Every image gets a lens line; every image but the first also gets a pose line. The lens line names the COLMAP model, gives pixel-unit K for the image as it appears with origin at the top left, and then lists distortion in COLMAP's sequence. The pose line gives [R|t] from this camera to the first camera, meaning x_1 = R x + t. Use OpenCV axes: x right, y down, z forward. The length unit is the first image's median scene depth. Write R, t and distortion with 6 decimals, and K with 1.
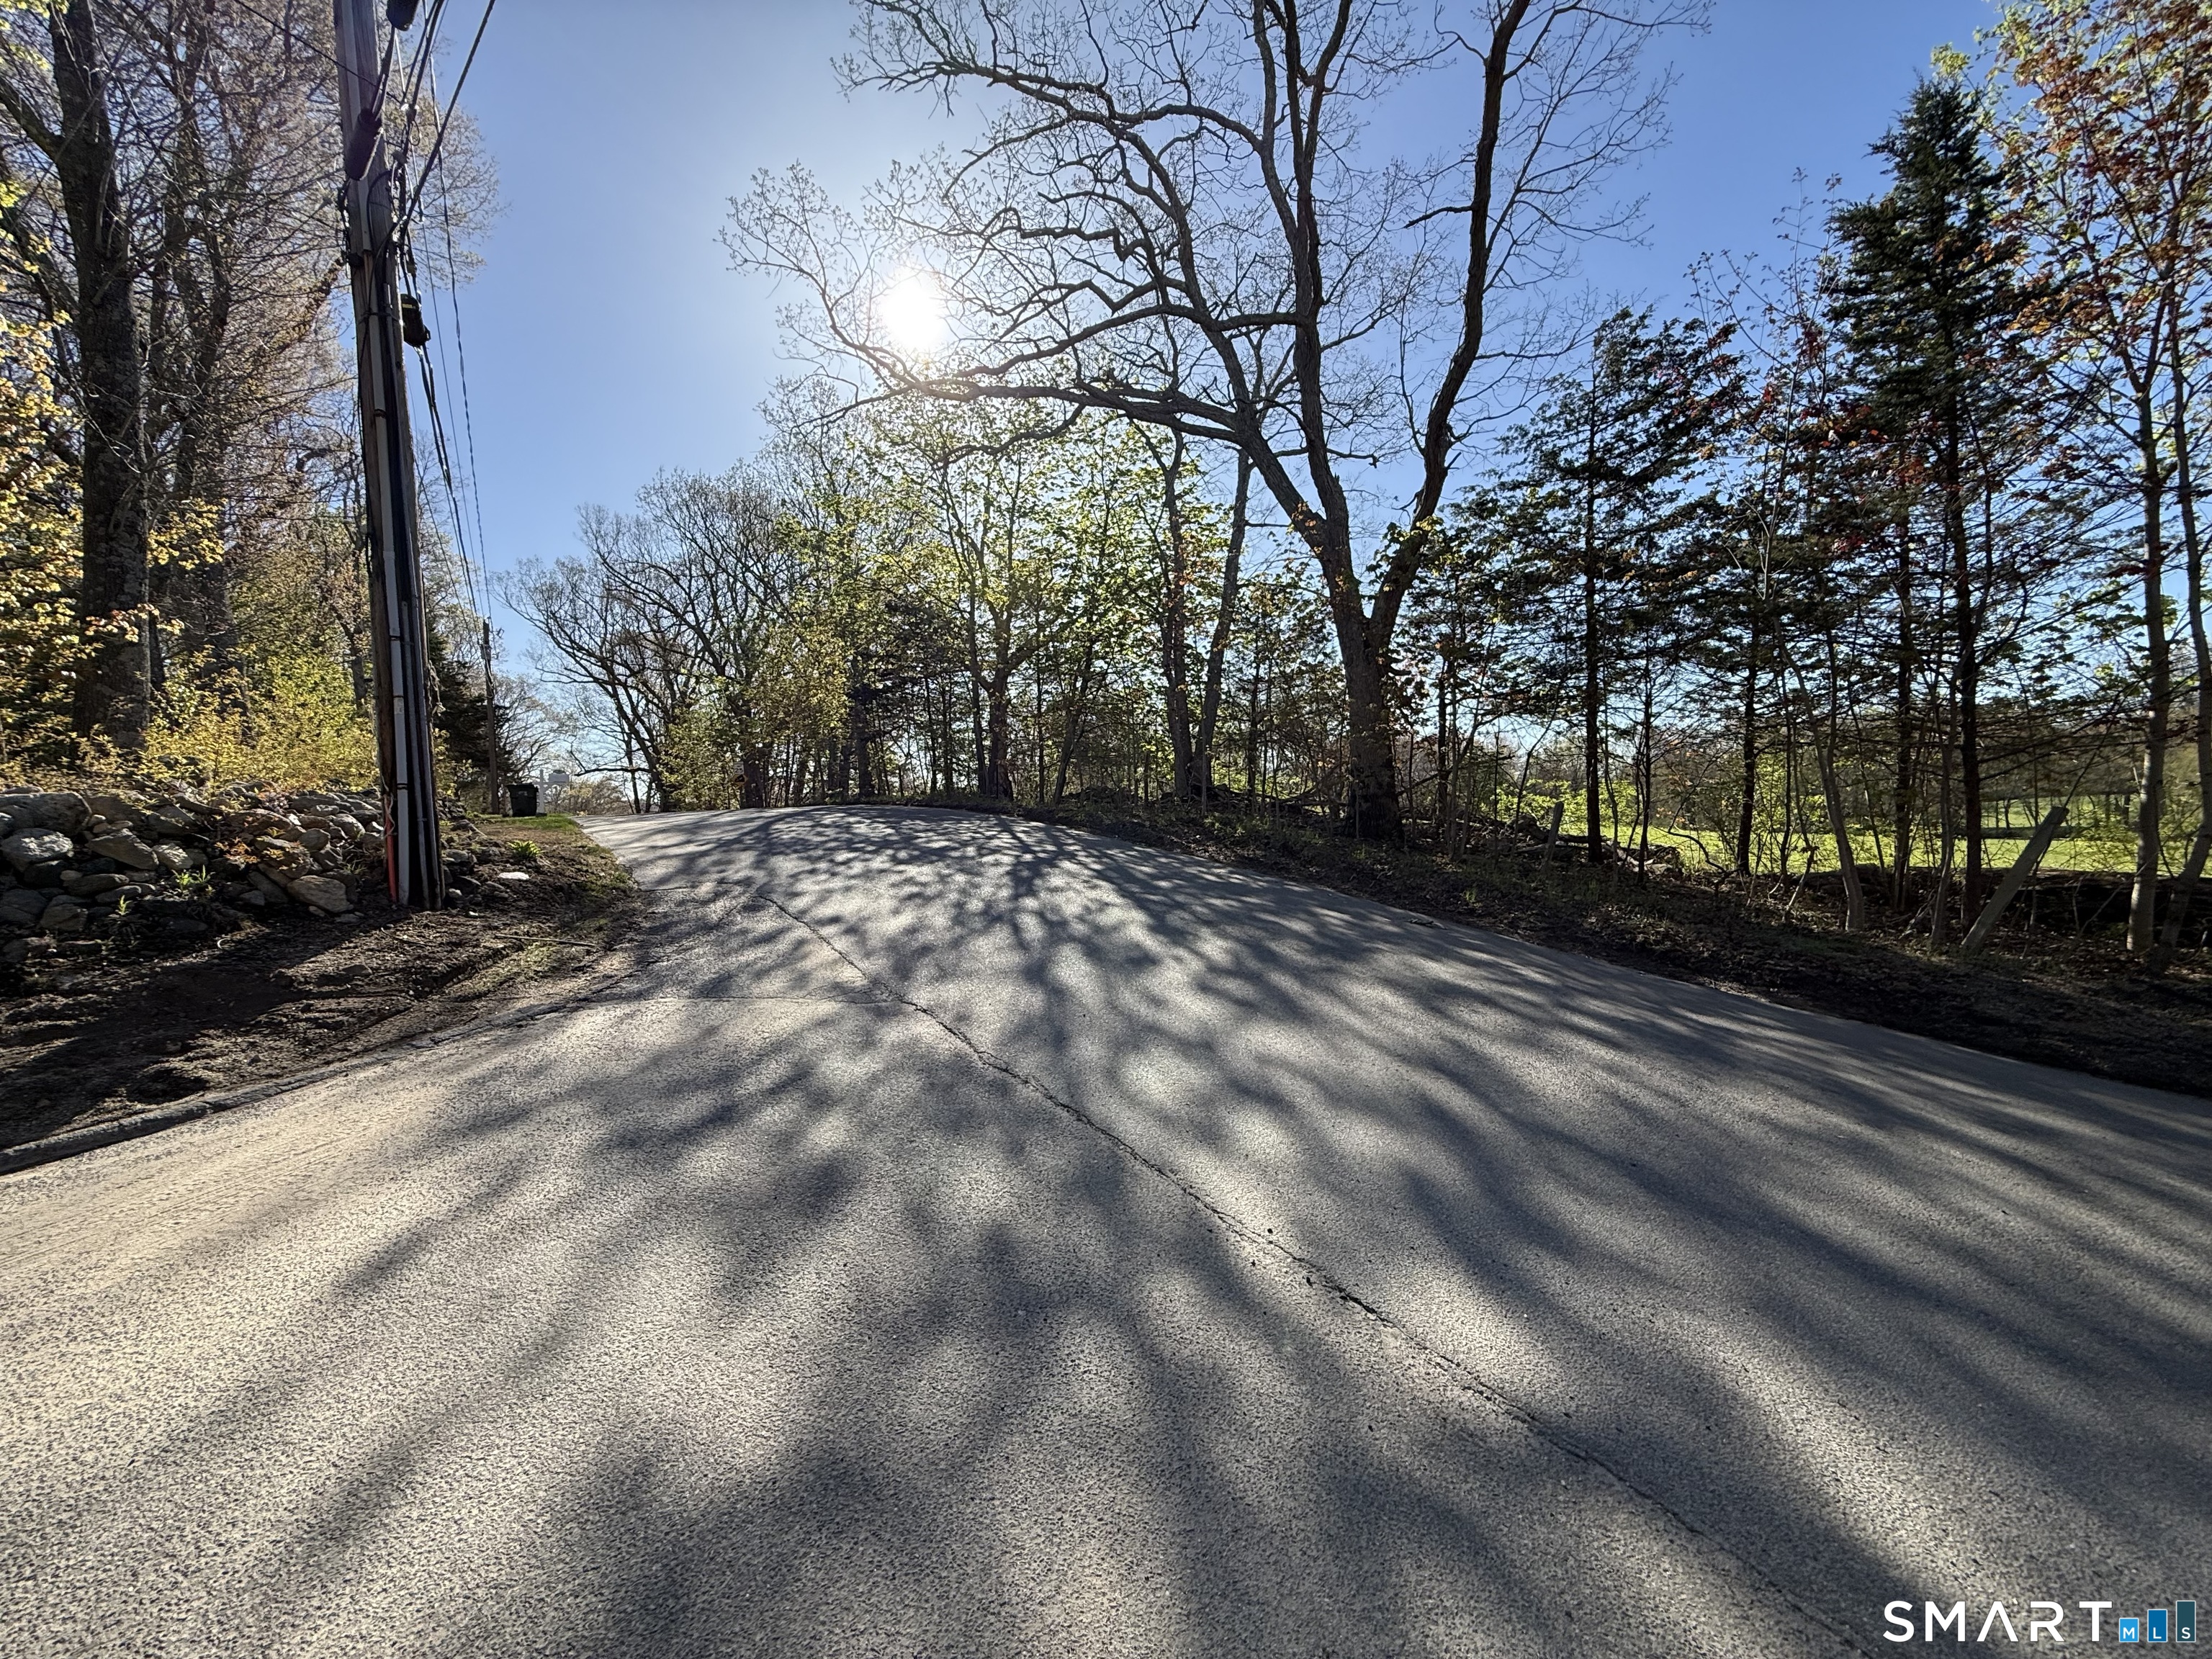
lens RADIAL K [[890.6, 0, 1100.1], [0, 890.6, 820.3], [0, 0, 1]] dist [0.007872, -0.000749]
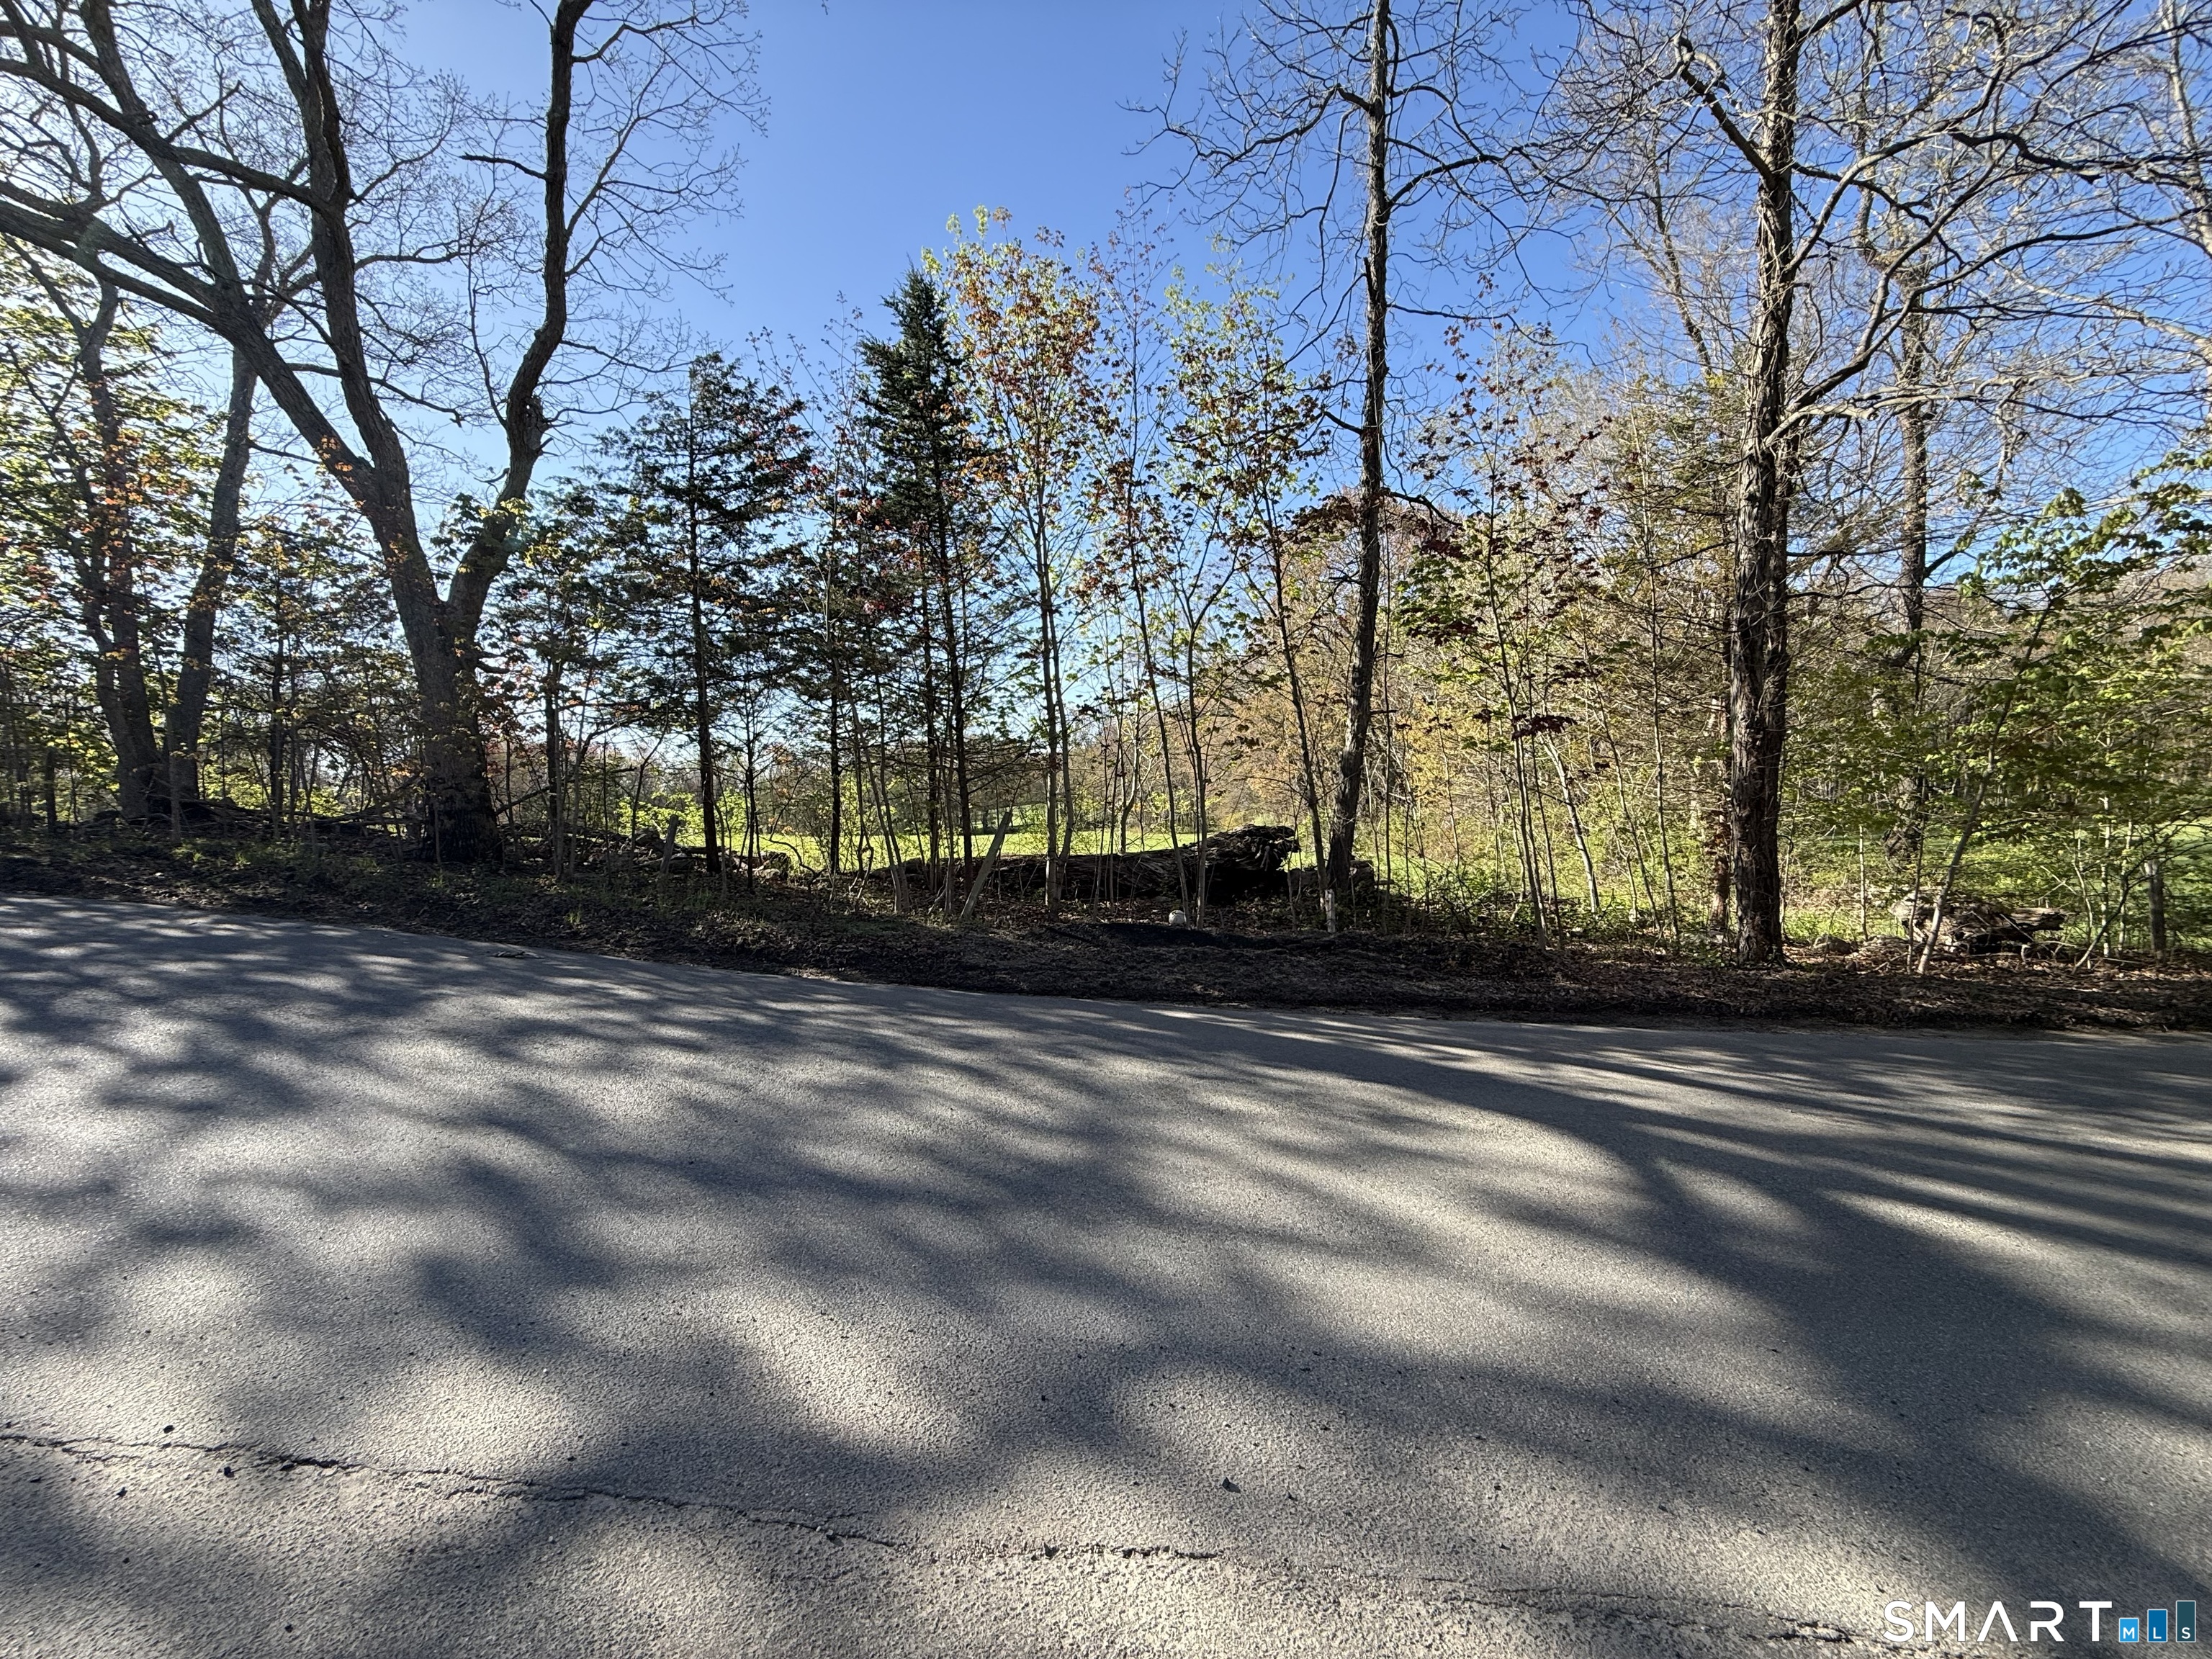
lens RADIAL K [[890.6, 0, 1107.7], [0, 890.6, 816.4], [0, 0, 1]] dist [0.007872, -0.000749]
pose [[0.619176, -0.021087, 0.784969, 0.035447], [0.034985, 0.999388, -0.000748, -0.000826], [-0.784473, 0.027925, 0.619534, -0.016705]]
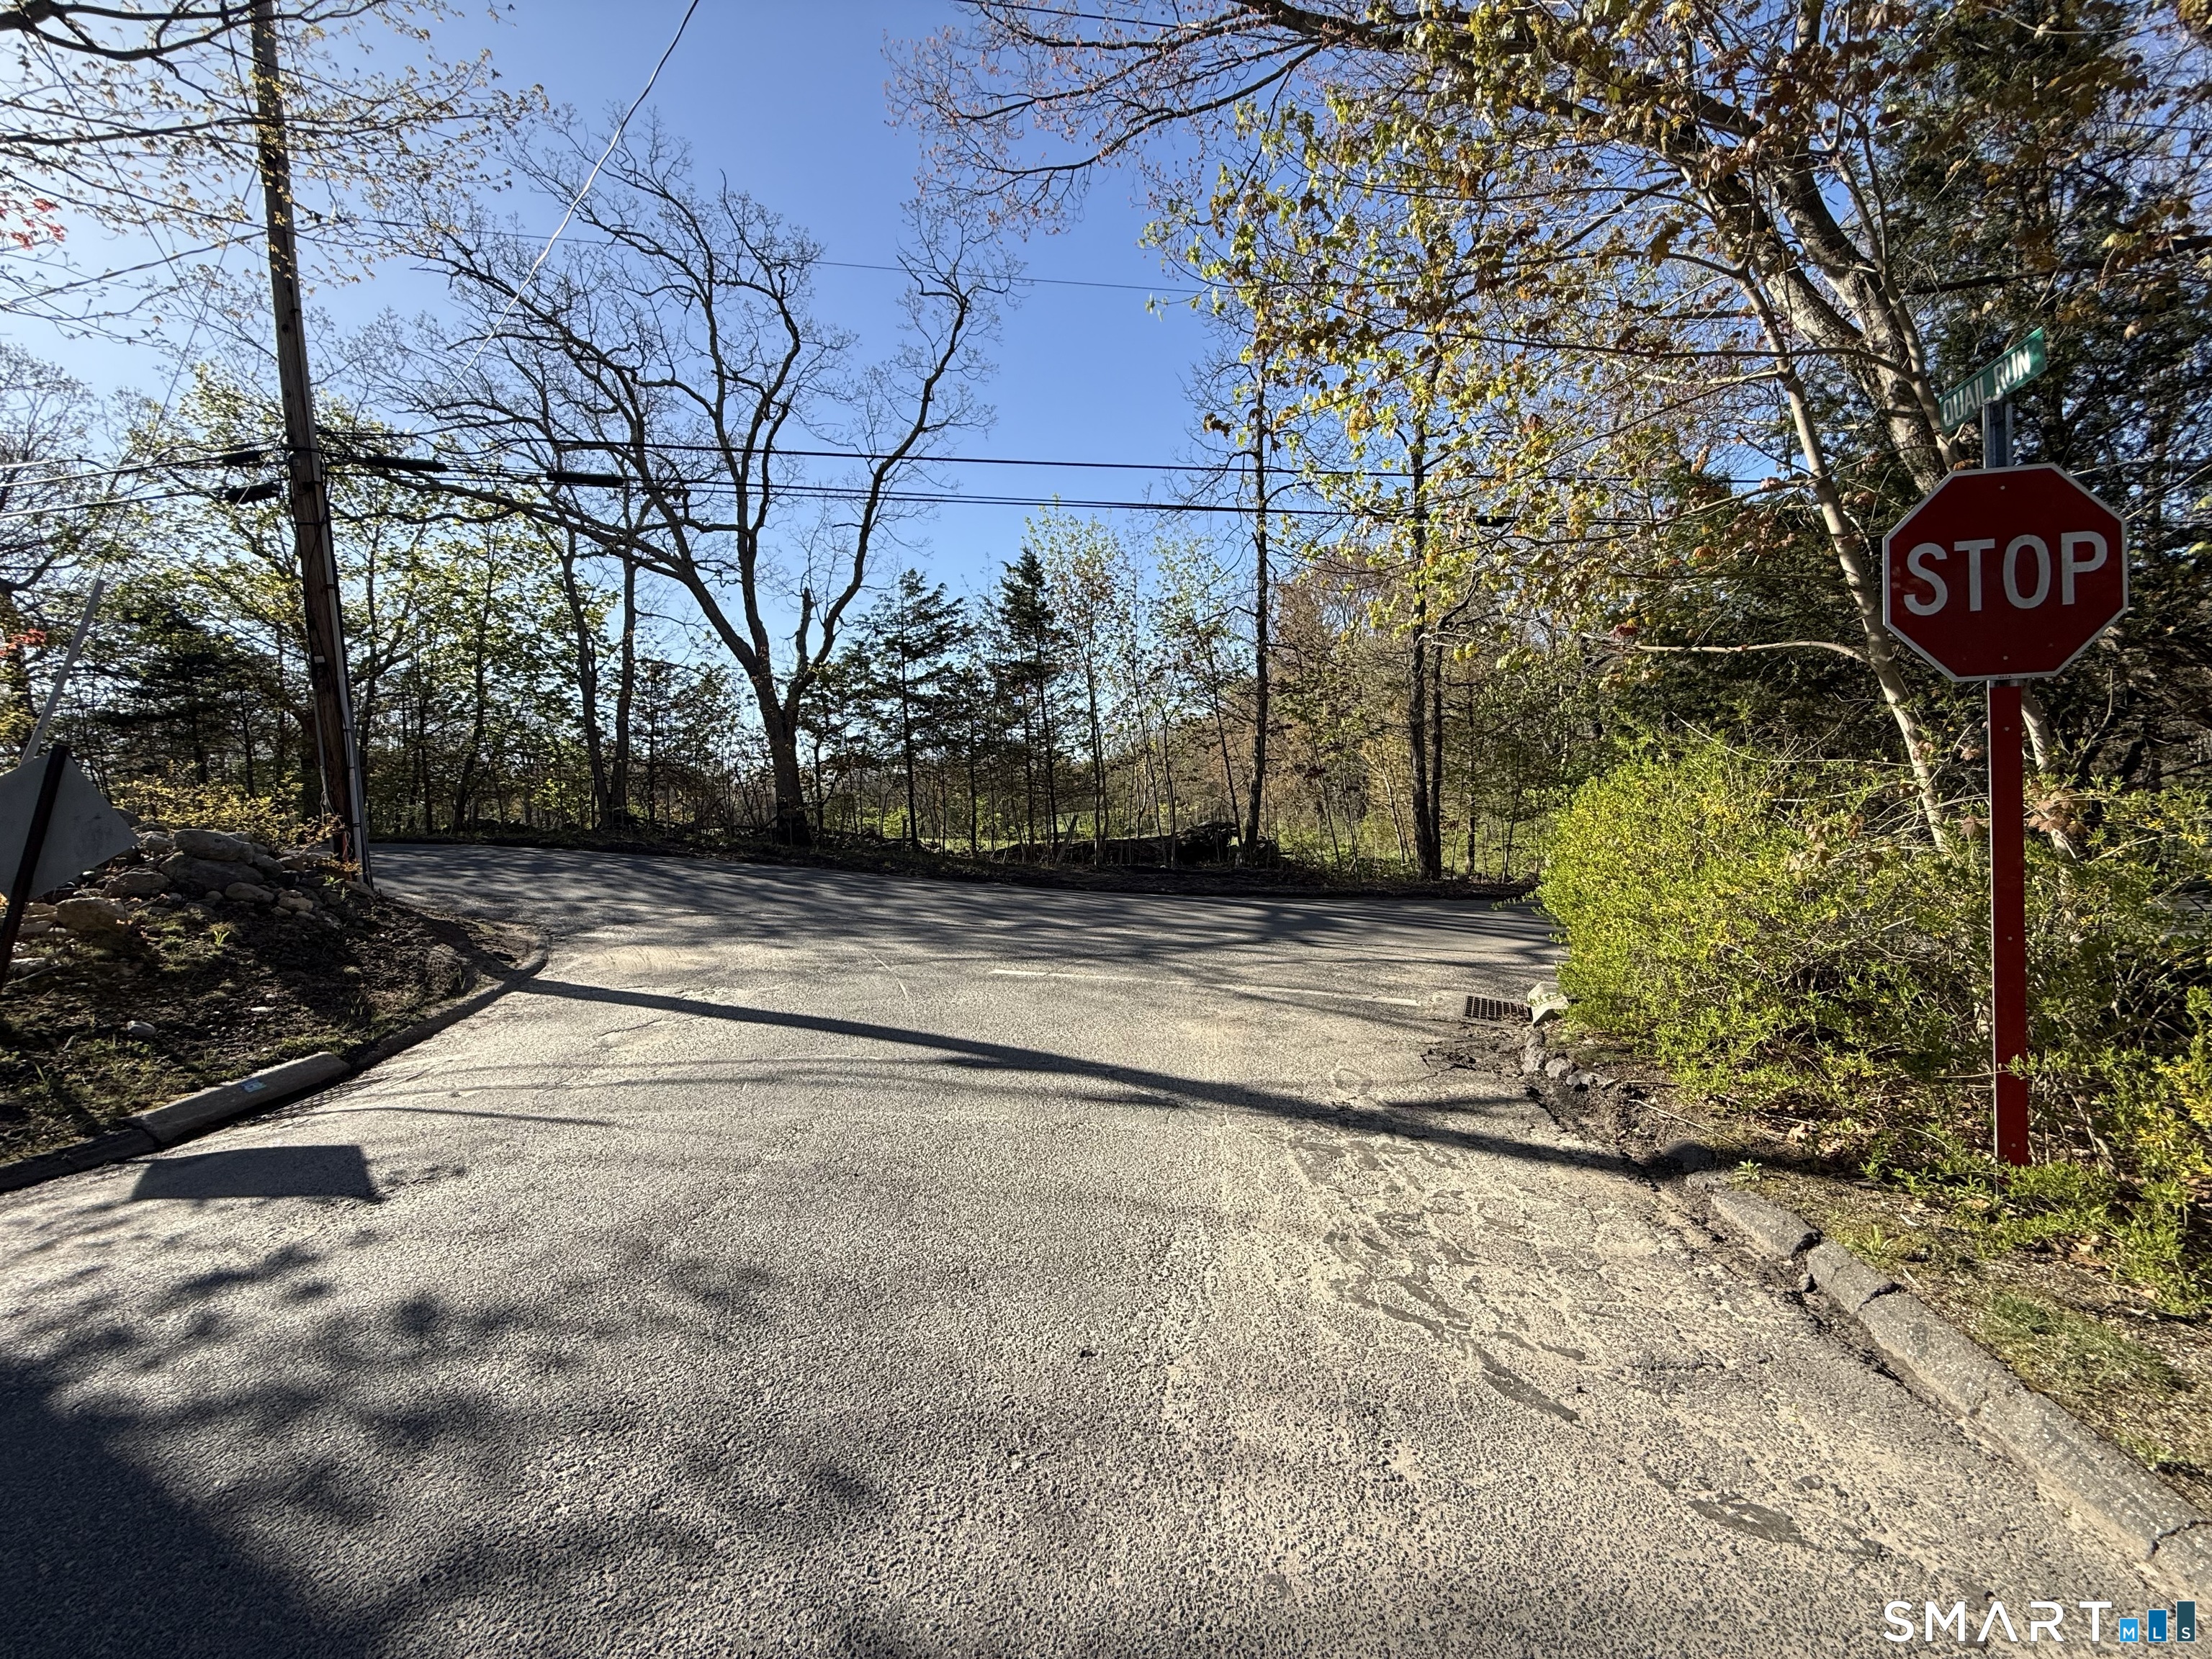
lens RADIAL K [[890.6, 0, 1104.0], [0, 890.6, 824.8], [0, 0, 1]] dist [0.007872, -0.000749]
pose [[0.661492, -0.030335, 0.749339, -0.838152], [0.047507, 0.998870, -0.001502, 0.019716], [-0.748446, 0.036593, 0.662185, -0.799355]]
